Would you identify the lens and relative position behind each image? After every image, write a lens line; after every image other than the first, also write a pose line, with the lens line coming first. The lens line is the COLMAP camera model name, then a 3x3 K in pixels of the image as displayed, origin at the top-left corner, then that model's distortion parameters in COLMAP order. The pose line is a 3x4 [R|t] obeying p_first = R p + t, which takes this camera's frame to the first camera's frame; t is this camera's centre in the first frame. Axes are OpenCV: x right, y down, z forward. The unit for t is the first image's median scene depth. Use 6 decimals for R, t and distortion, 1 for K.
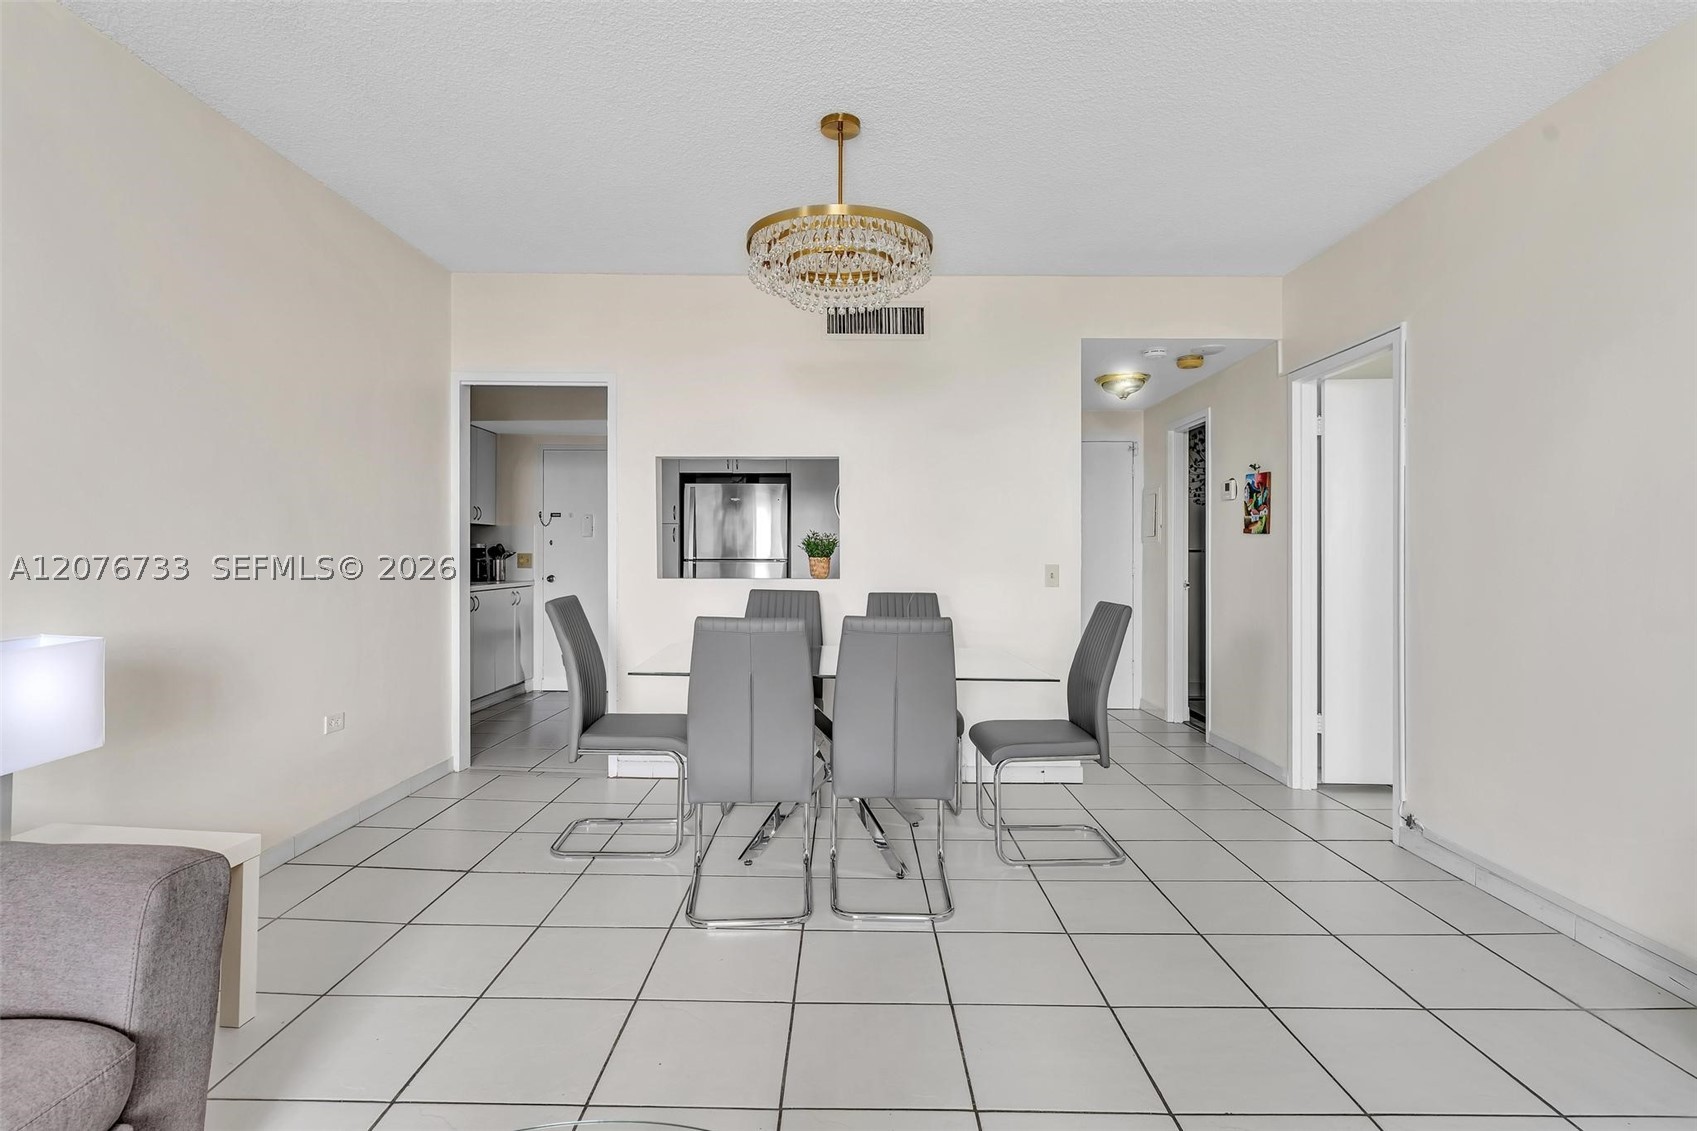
lens RADIAL K [[820.3, 0, 844.9], [0, 820.3, 554.1], [0, 0, 1]] dist [-0.002285, -0.000228]
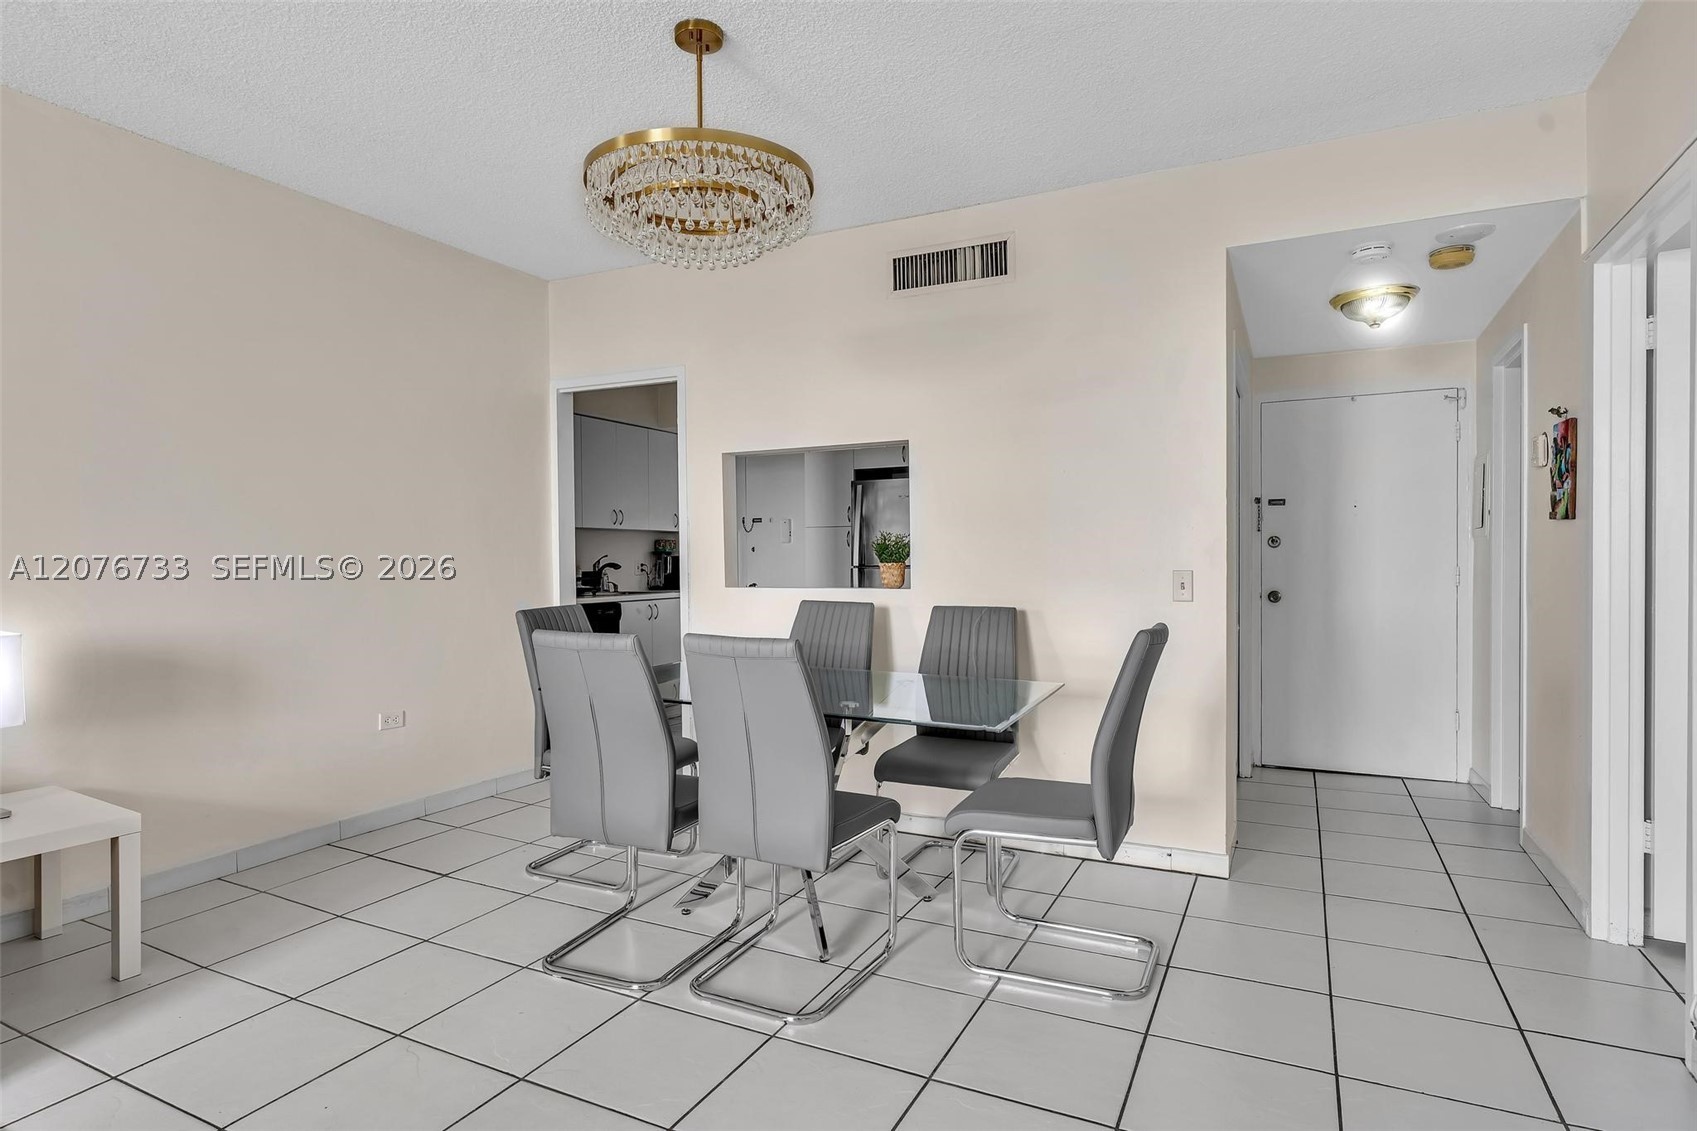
lens RADIAL K [[906.5, 0, 846.3], [0, 906.5, 579.6], [0, 0, 1]] dist [-0.001544, -0.000229]
pose [[0.897898, 0.001058, -0.440201, 0.337265], [0.008600, 0.999764, 0.019944, 0.002337], [0.440119, -0.021693, 0.897678, 0.155616]]
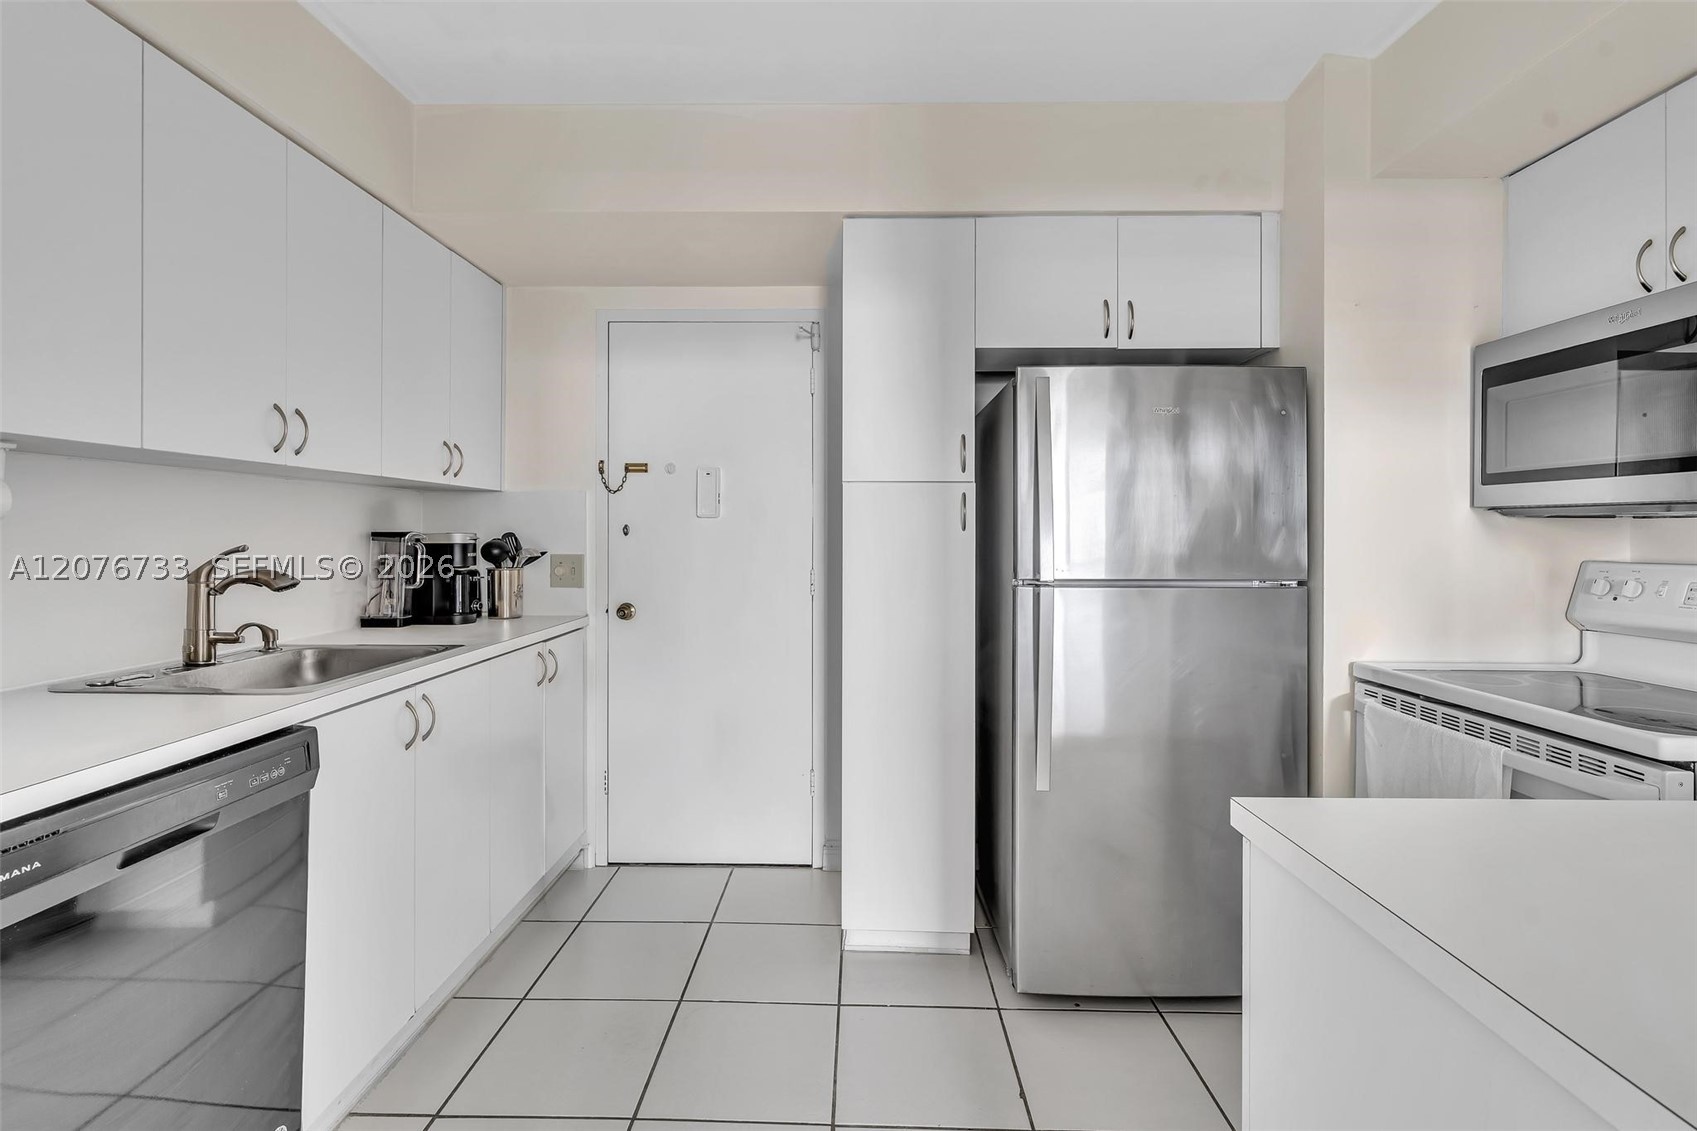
lens RADIAL K [[773.5, 0, 852.5], [0, 773.5, 533.4], [0, 0, 1]] dist [-0.001887, -0.000185]
pose [[0.999967, 0.001377, -0.008045, -0.379388], [-0.001374, 0.999999, 0.000332, -0.020318], [0.008045, -0.000321, 0.999968, 0.951022]]
